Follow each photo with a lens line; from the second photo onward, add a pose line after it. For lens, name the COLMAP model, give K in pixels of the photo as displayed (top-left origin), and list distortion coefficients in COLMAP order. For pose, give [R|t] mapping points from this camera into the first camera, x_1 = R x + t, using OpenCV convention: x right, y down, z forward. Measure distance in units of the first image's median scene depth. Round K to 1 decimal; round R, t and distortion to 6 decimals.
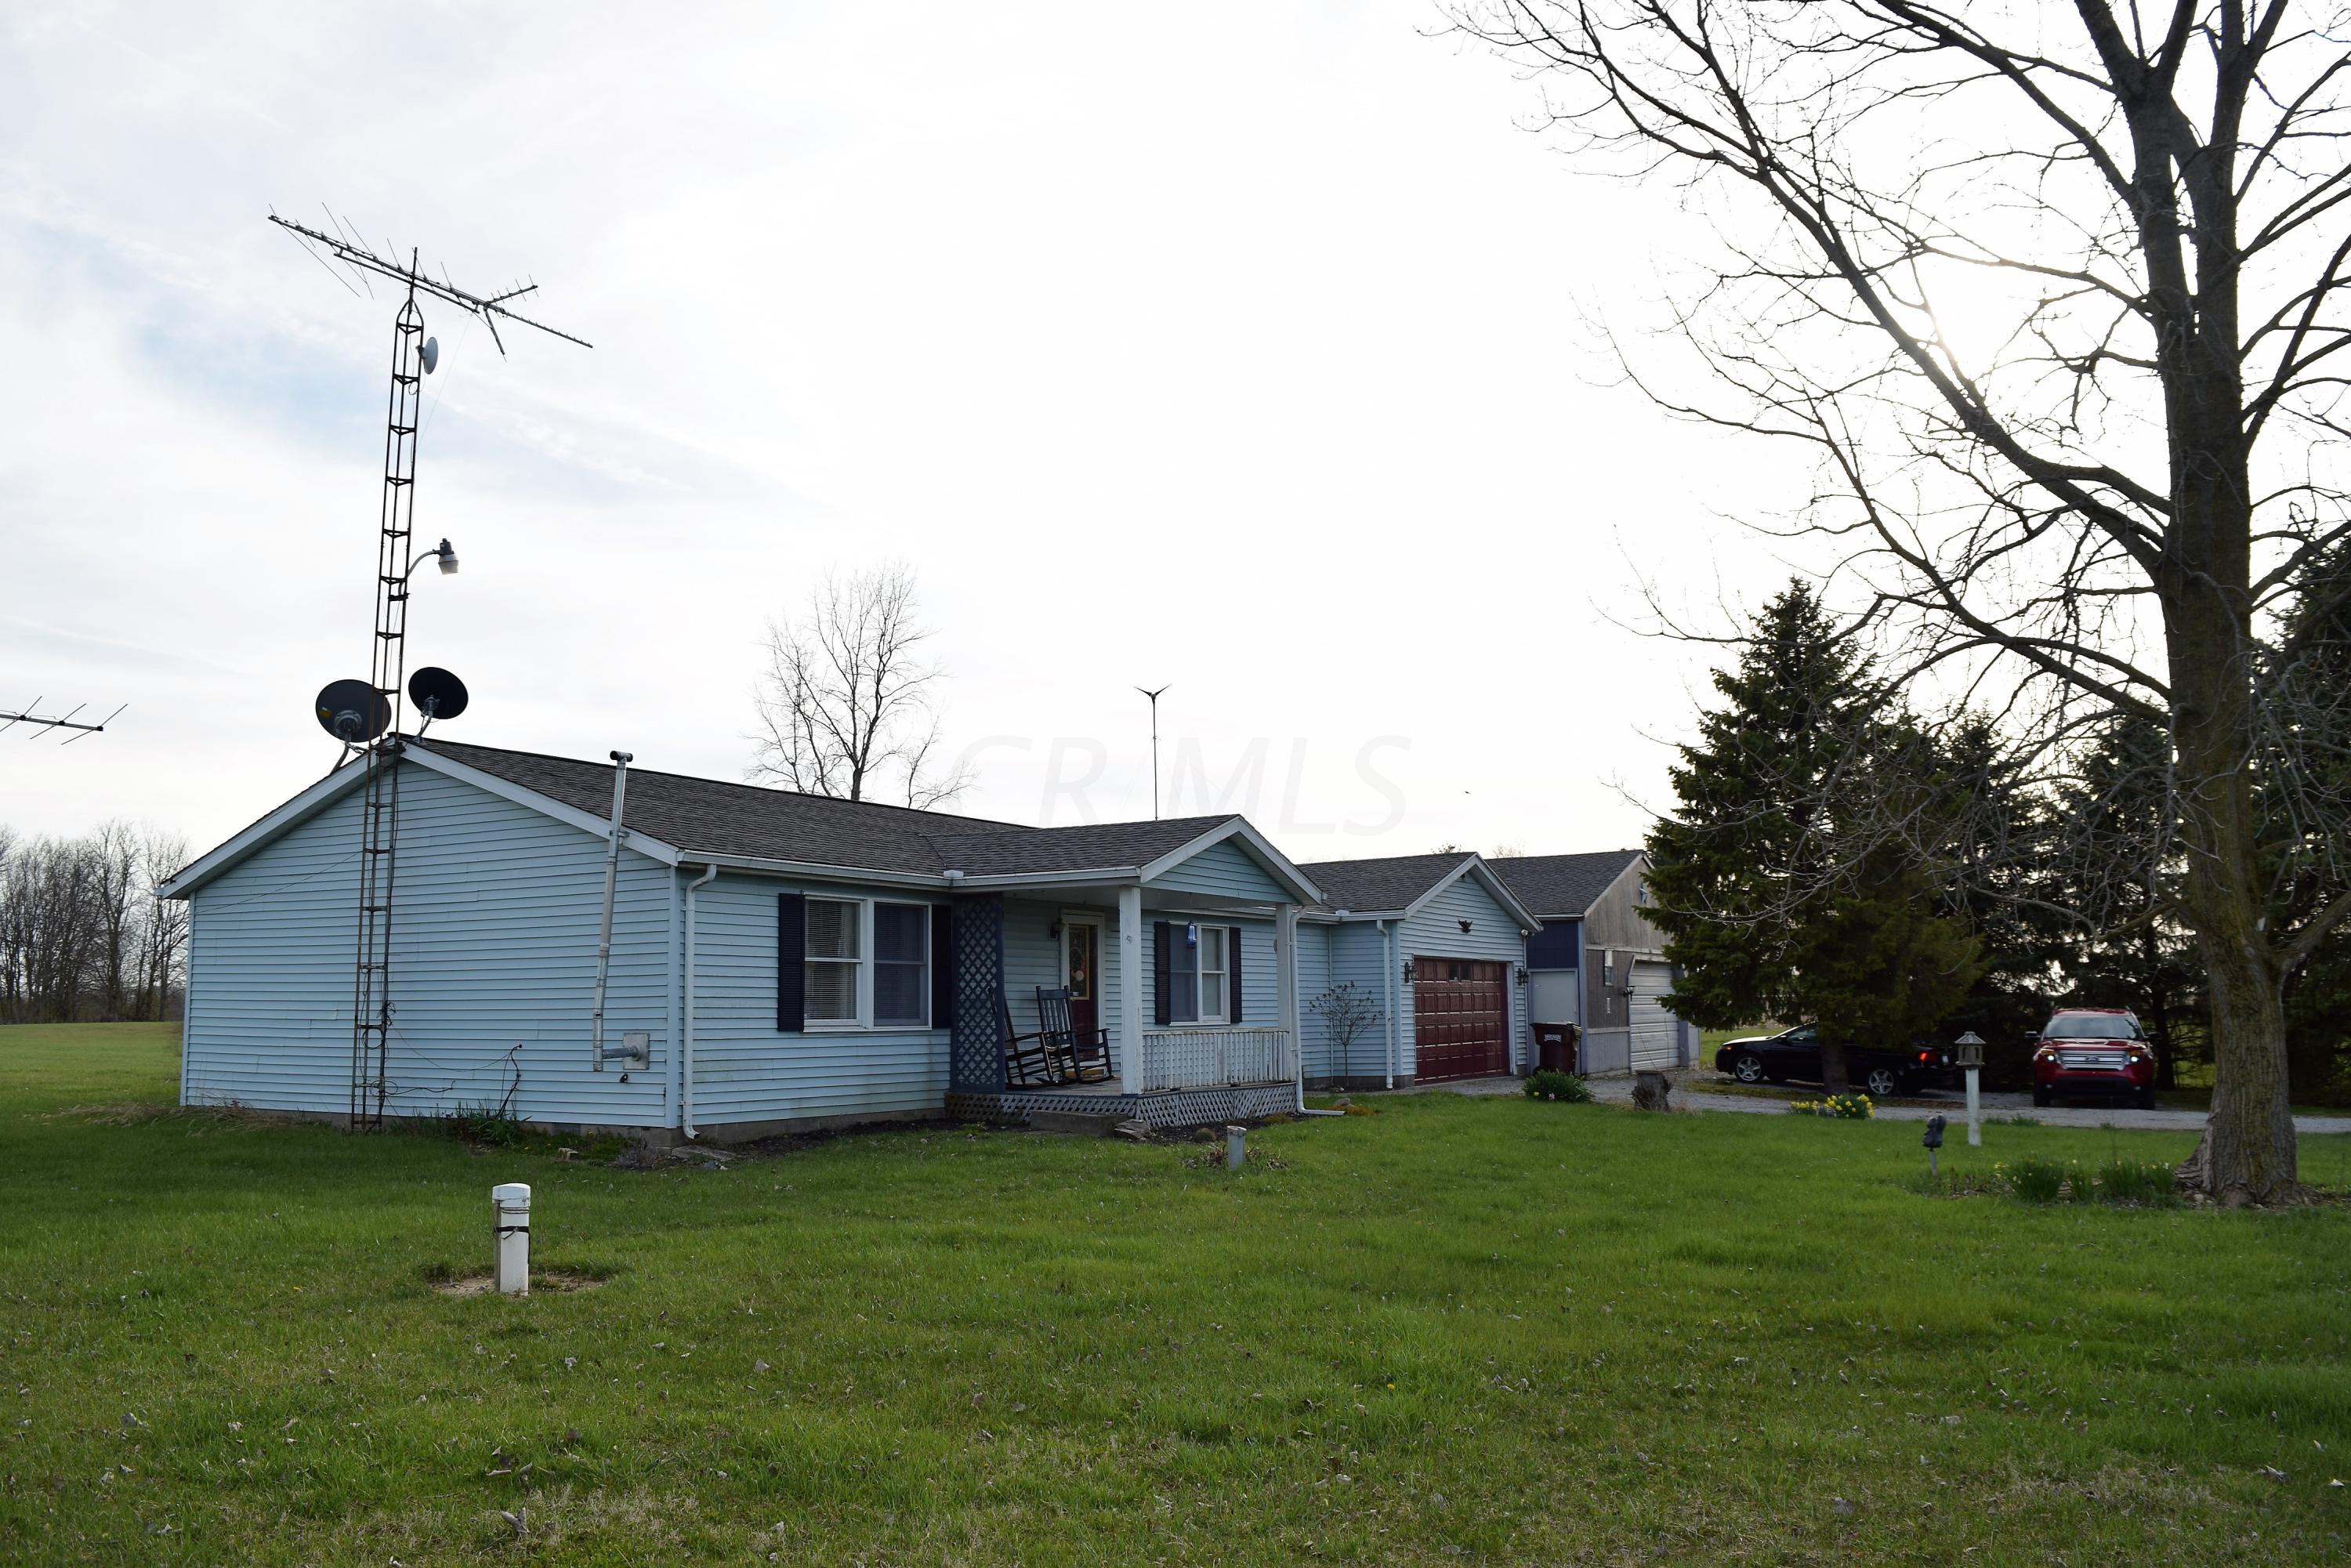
lens RADIAL K [[1853.7, 0, 1175.5], [0, 1853.7, 784.0], [0, 0, 1]] dist [-0.104154, 0.001790]
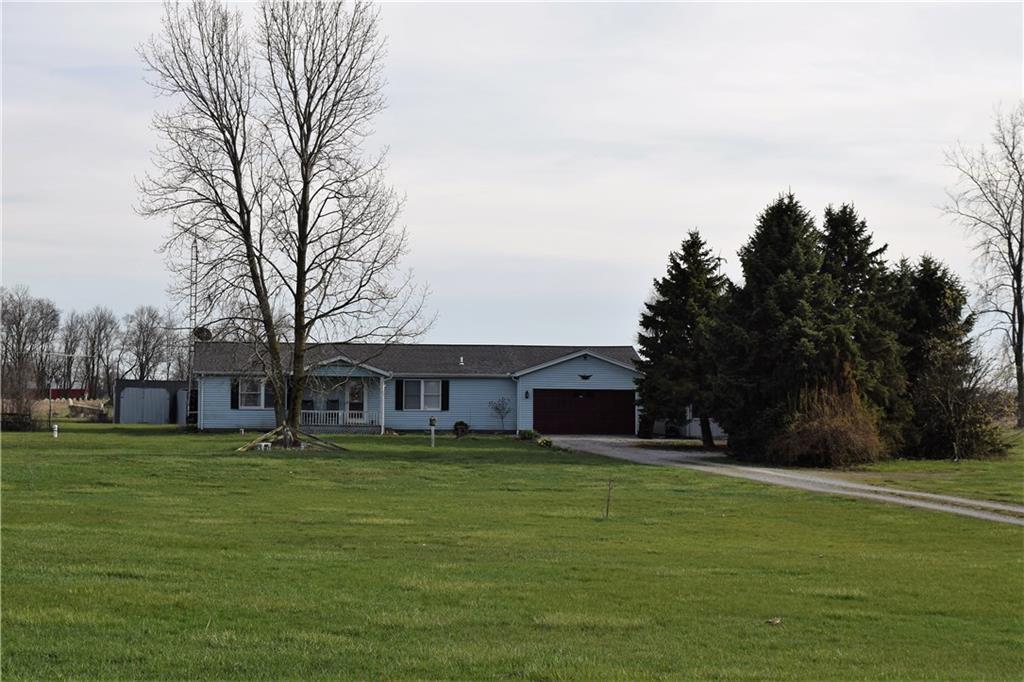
lens RADIAL K [[2013.0, 0, 512.0], [0, 2013.0, 341.0], [0, 0, 1]] dist [-0.043549, -0.184655]
pose [[0.610197, -0.009256, -0.792196, 2.957360], [0.083130, 0.995160, 0.052405, -0.167344], [0.787876, -0.097832, 0.608013, -1.037605]]
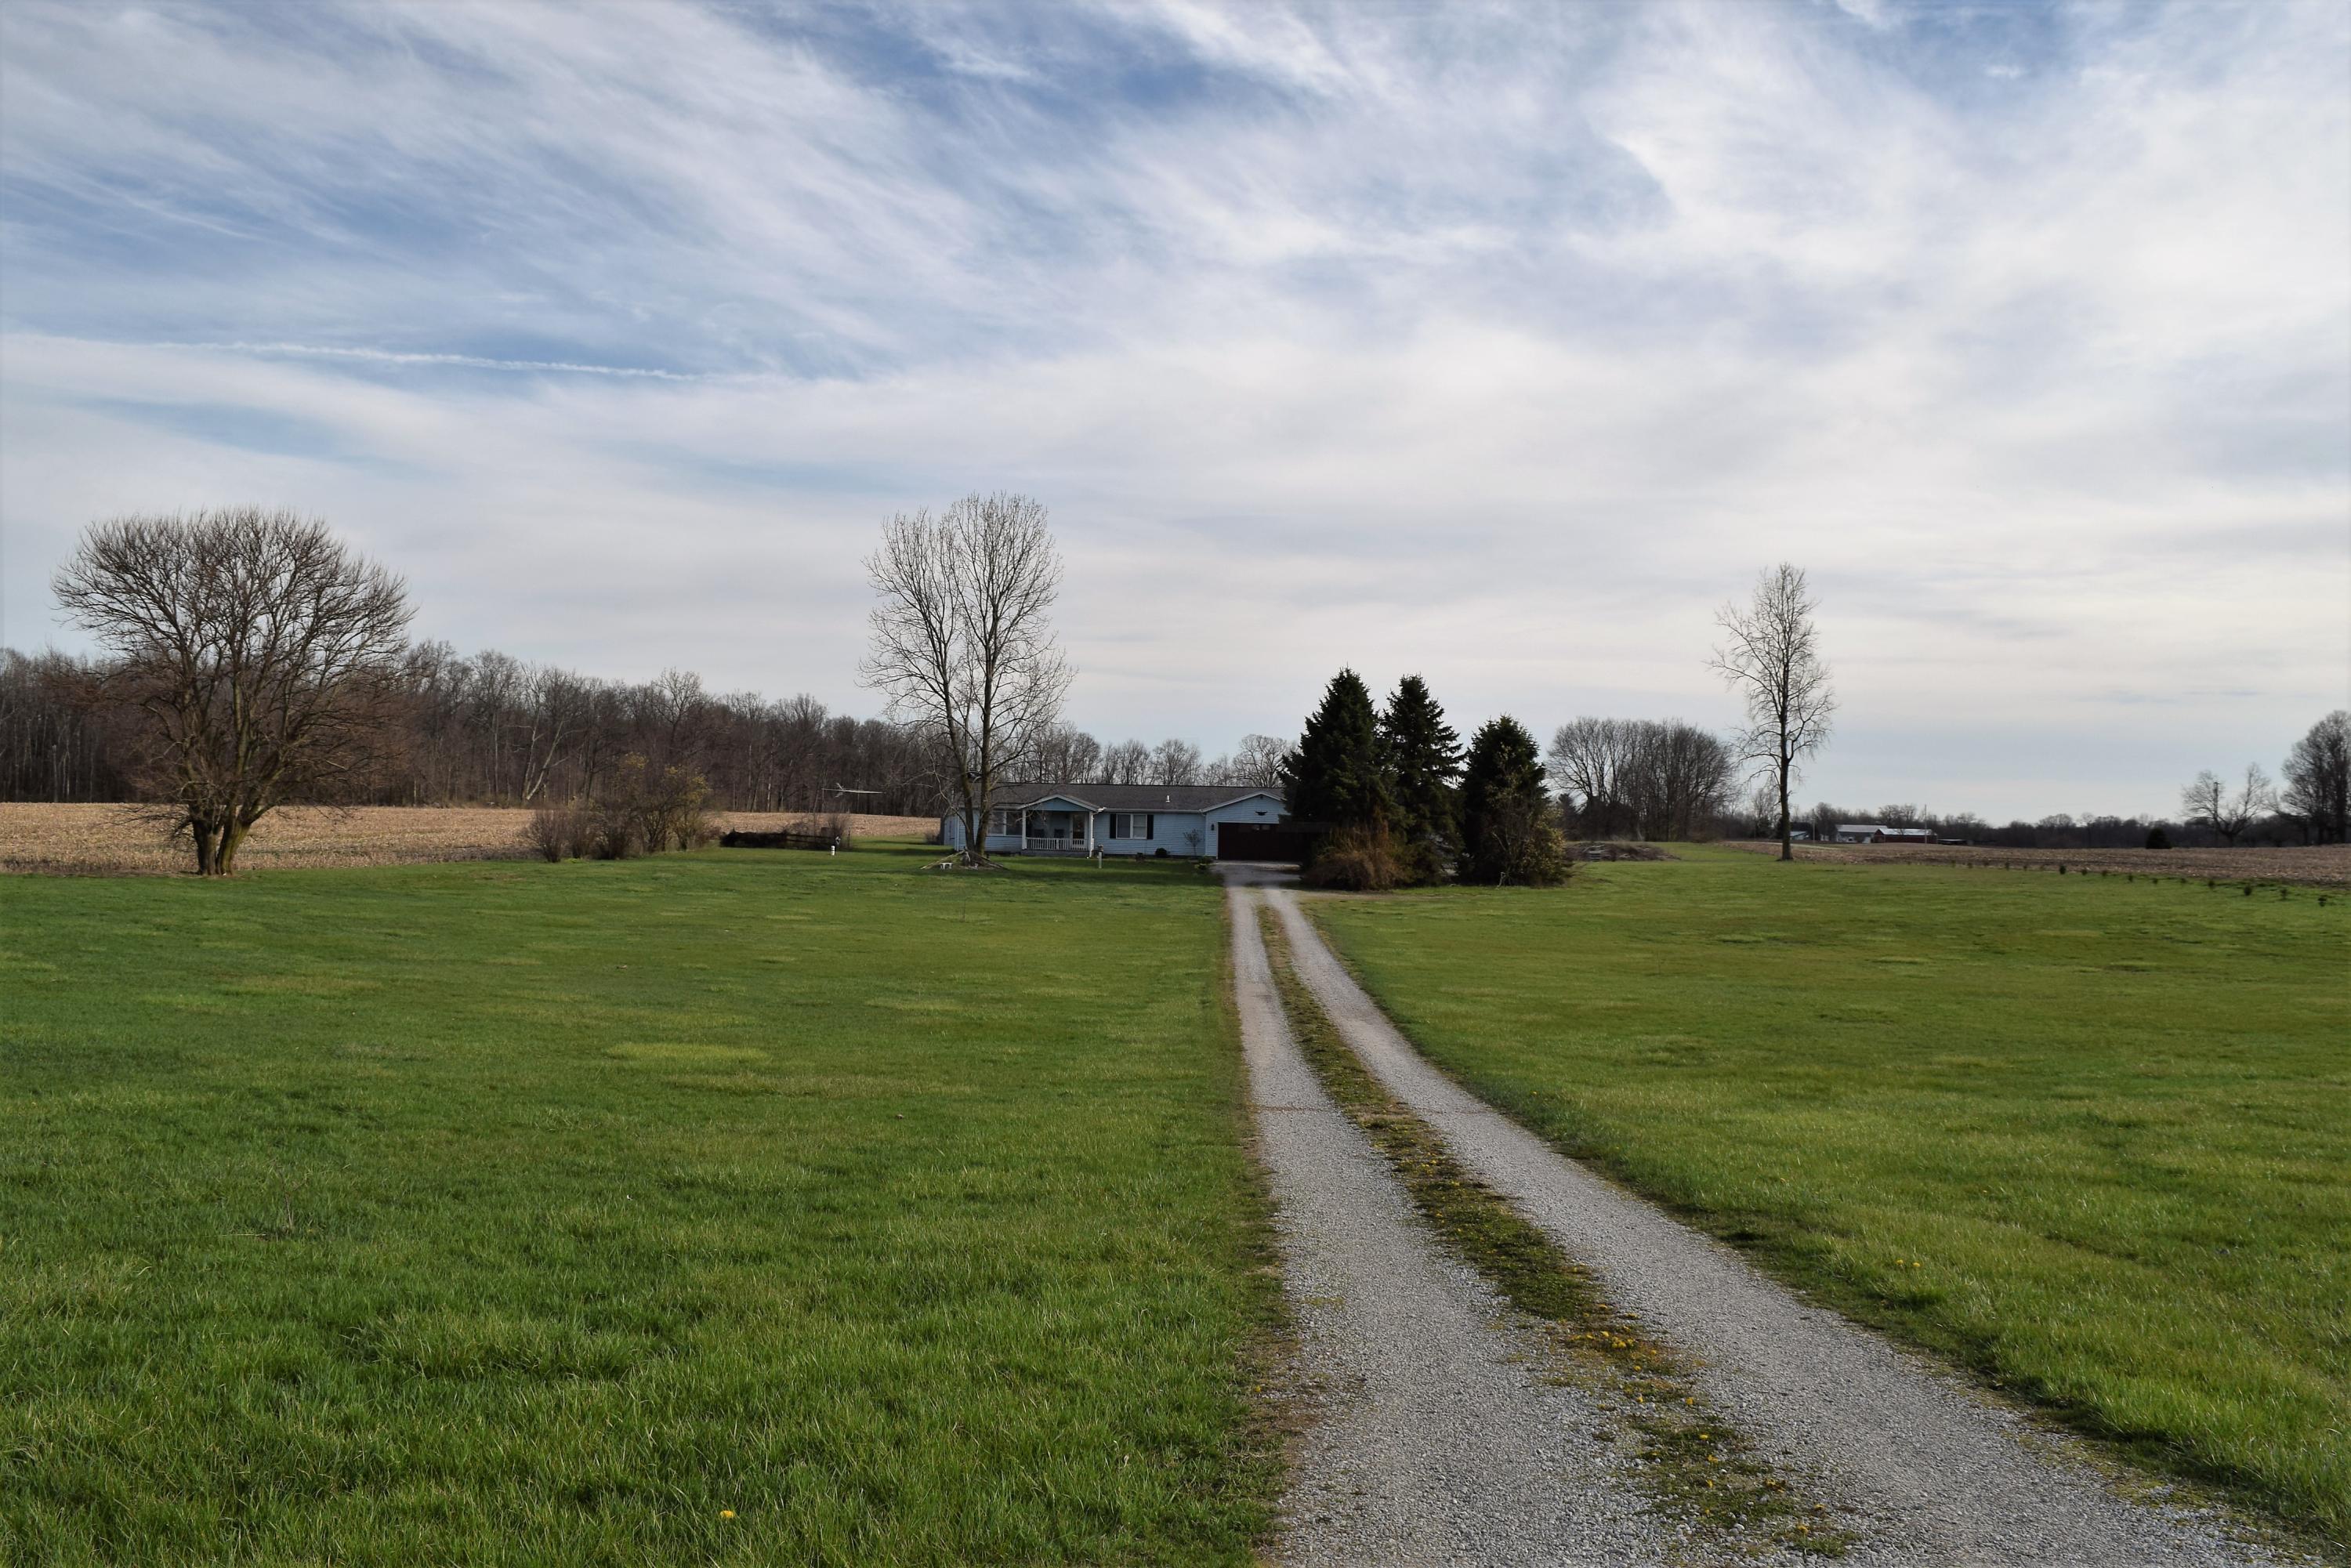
lens RADIAL K [[1835.7, 0, 1175.5], [0, 1835.7, 784.0], [0, 0, 1]] dist [-0.093543, 0.000834]
pose [[0.437839, 0.001221, -0.899053, 3.693361], [0.086059, 0.995350, 0.043263, -0.156161], [0.894925, -0.096314, 0.435698, -0.656325]]
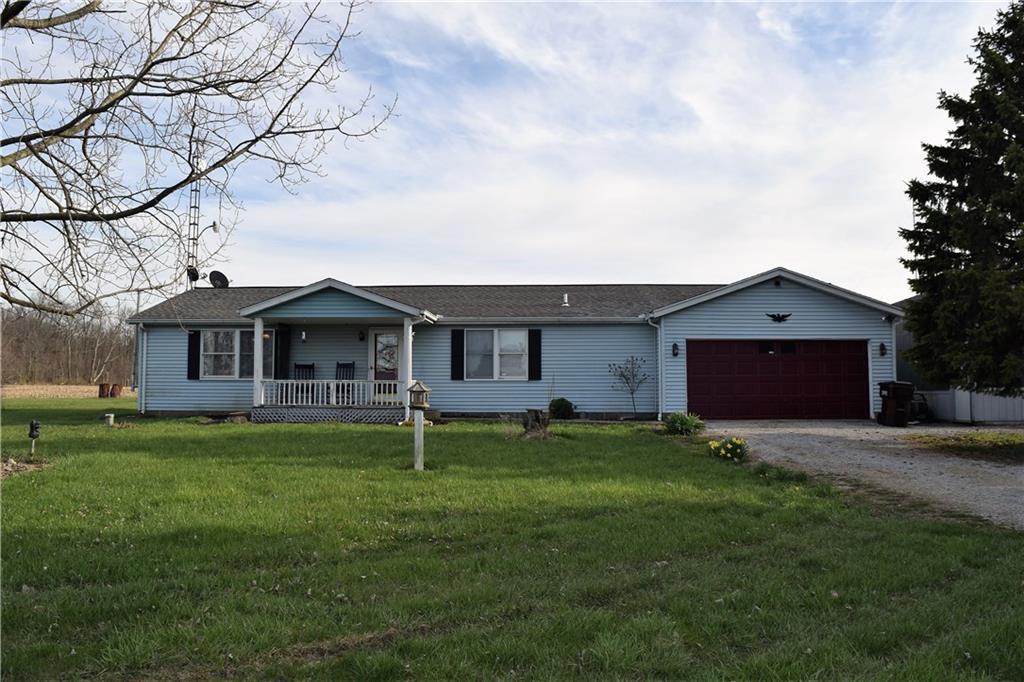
lens RADIAL K [[799.6, 0, 512.0], [0, 799.6, 341.0], [0, 0, 1]] dist [-0.093543, 0.000834]
pose [[0.460883, -0.044874, -0.886326, 0.774397], [0.104248, 0.994544, 0.003856, 0.088022], [0.881317, -0.094175, 0.463046, 0.633673]]
